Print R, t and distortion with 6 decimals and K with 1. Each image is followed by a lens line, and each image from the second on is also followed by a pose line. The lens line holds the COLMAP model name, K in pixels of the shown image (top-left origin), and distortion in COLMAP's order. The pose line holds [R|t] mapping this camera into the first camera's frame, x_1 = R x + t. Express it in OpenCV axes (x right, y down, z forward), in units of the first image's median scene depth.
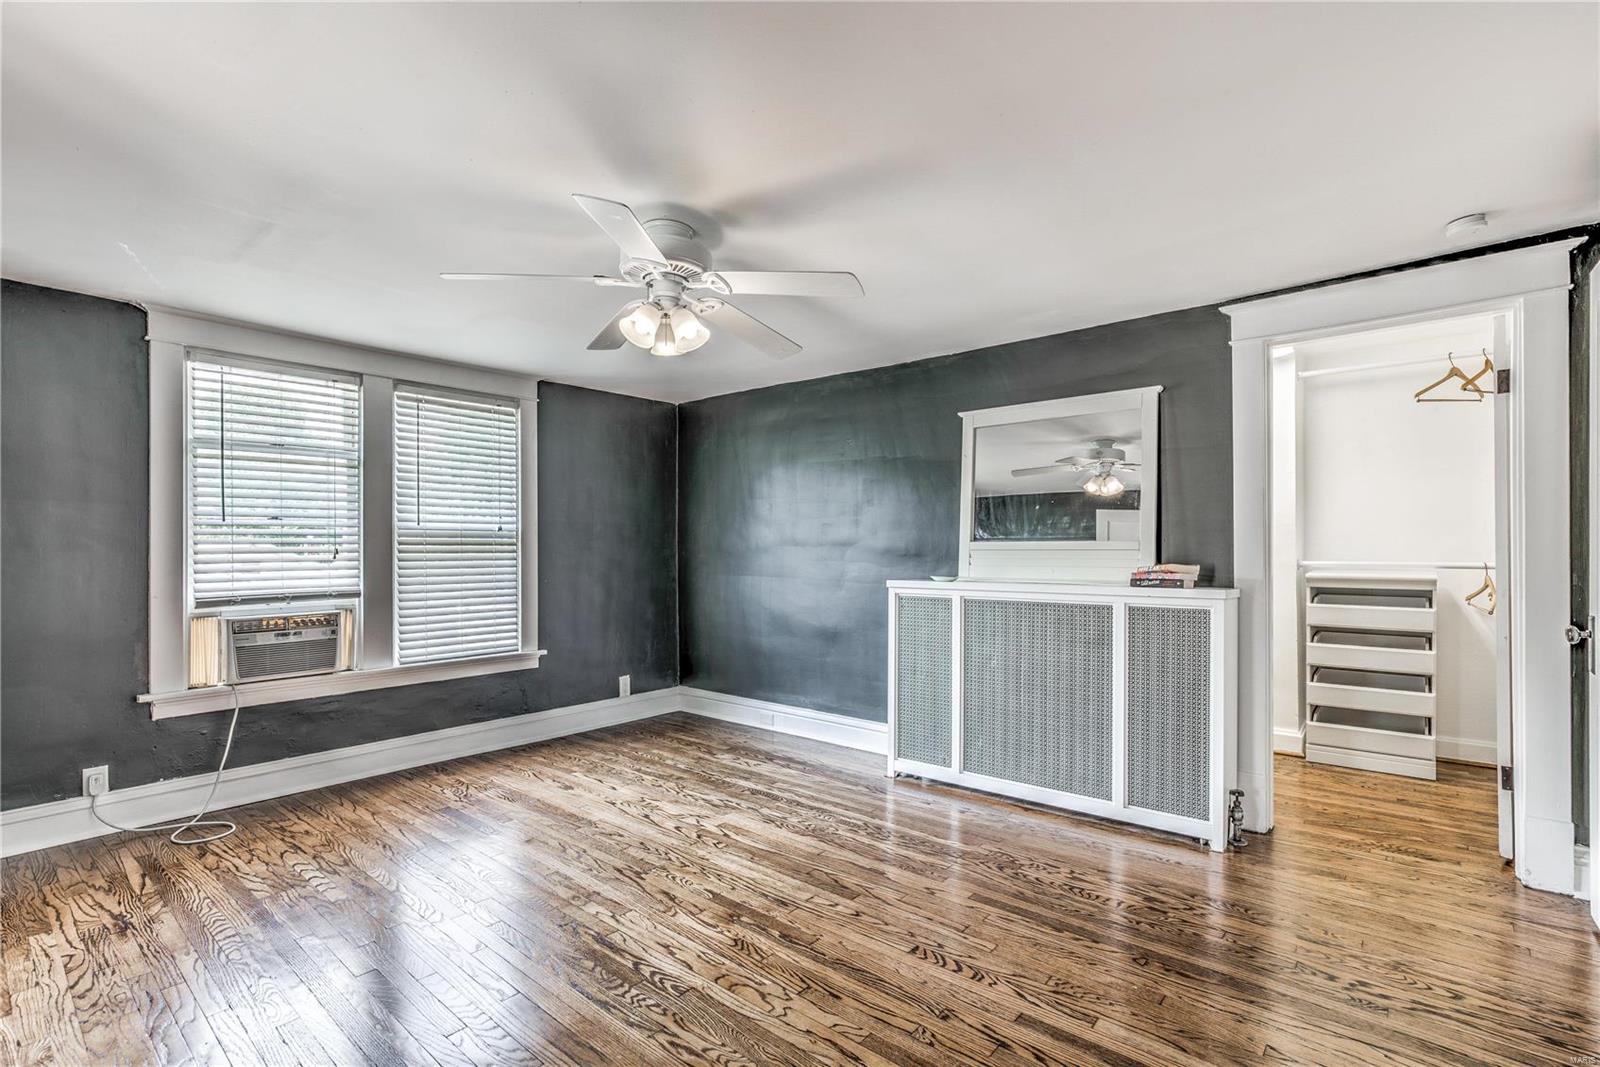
lens RADIAL K [[732.6, 0, 801.6], [0, 732.6, 546.5], [0, 0, 1]] dist [-0.003433, 0.001191]
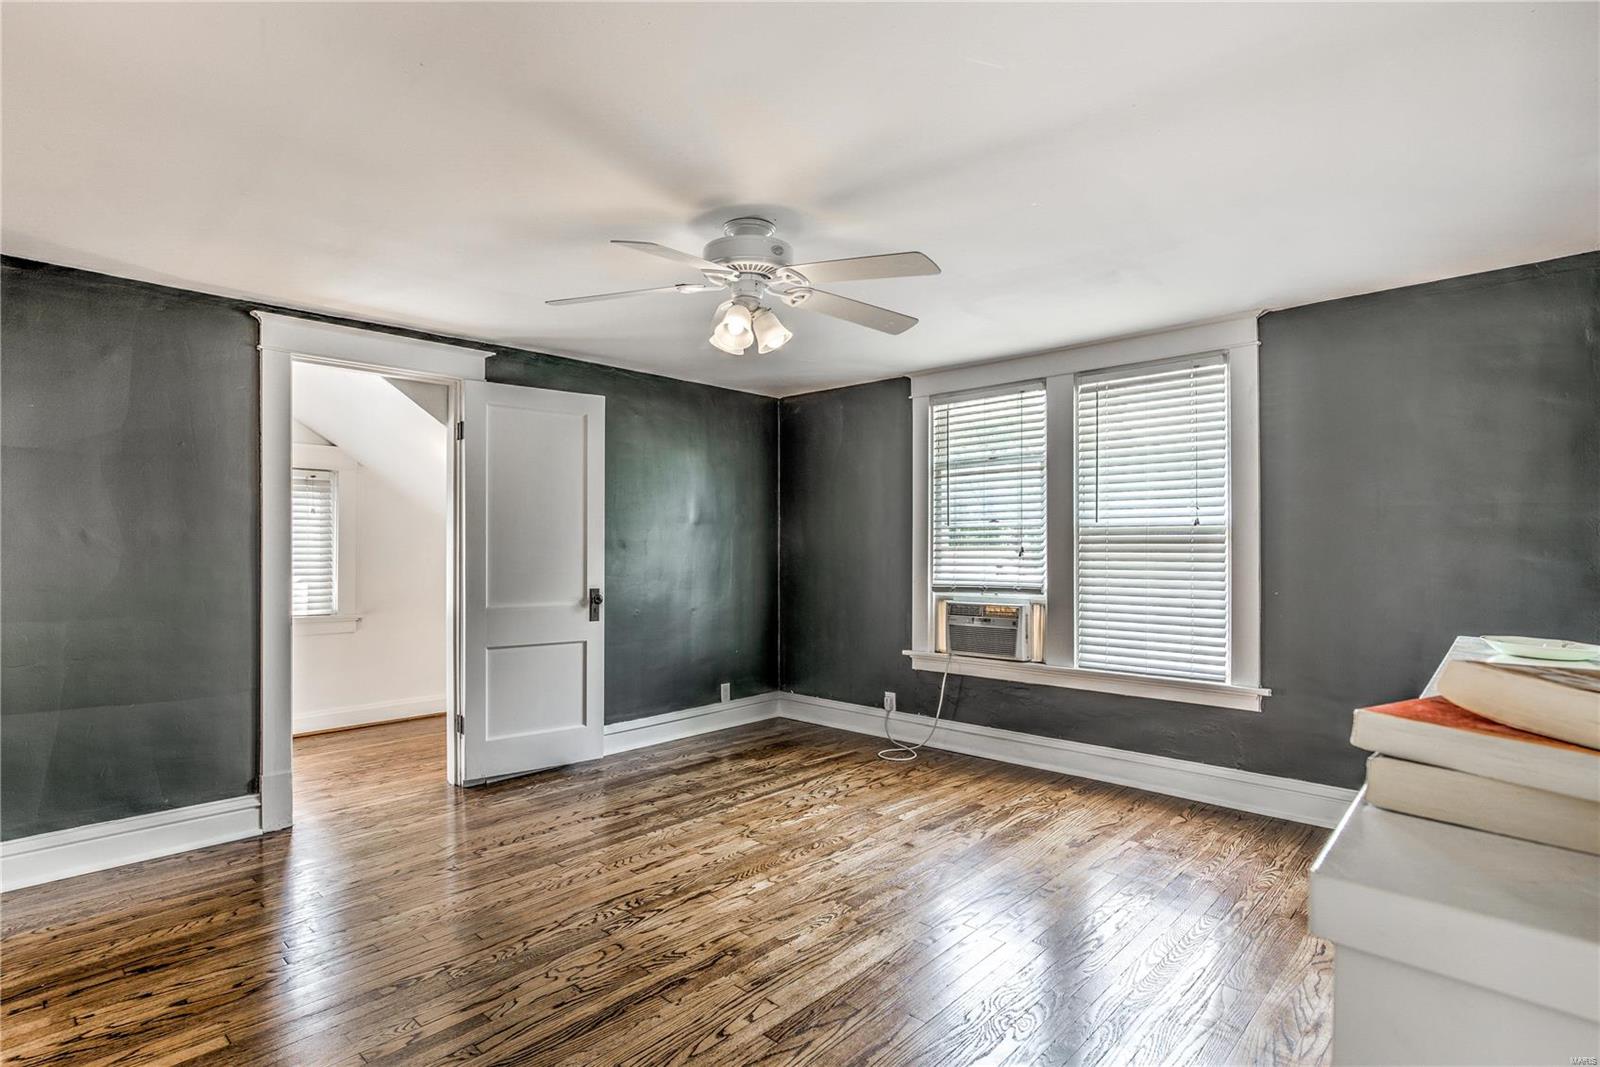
lens RADIAL K [[830.1, 0, 794.5], [0, 830.1, 544.5], [0, 0, 1]] dist [-0.011093, 0.000251]
pose [[-0.066261, 0.000027, -0.997802, 0.660775], [0.003866, 0.999993, -0.000230, -0.002336], [0.997795, -0.003873, -0.066260, 0.810848]]
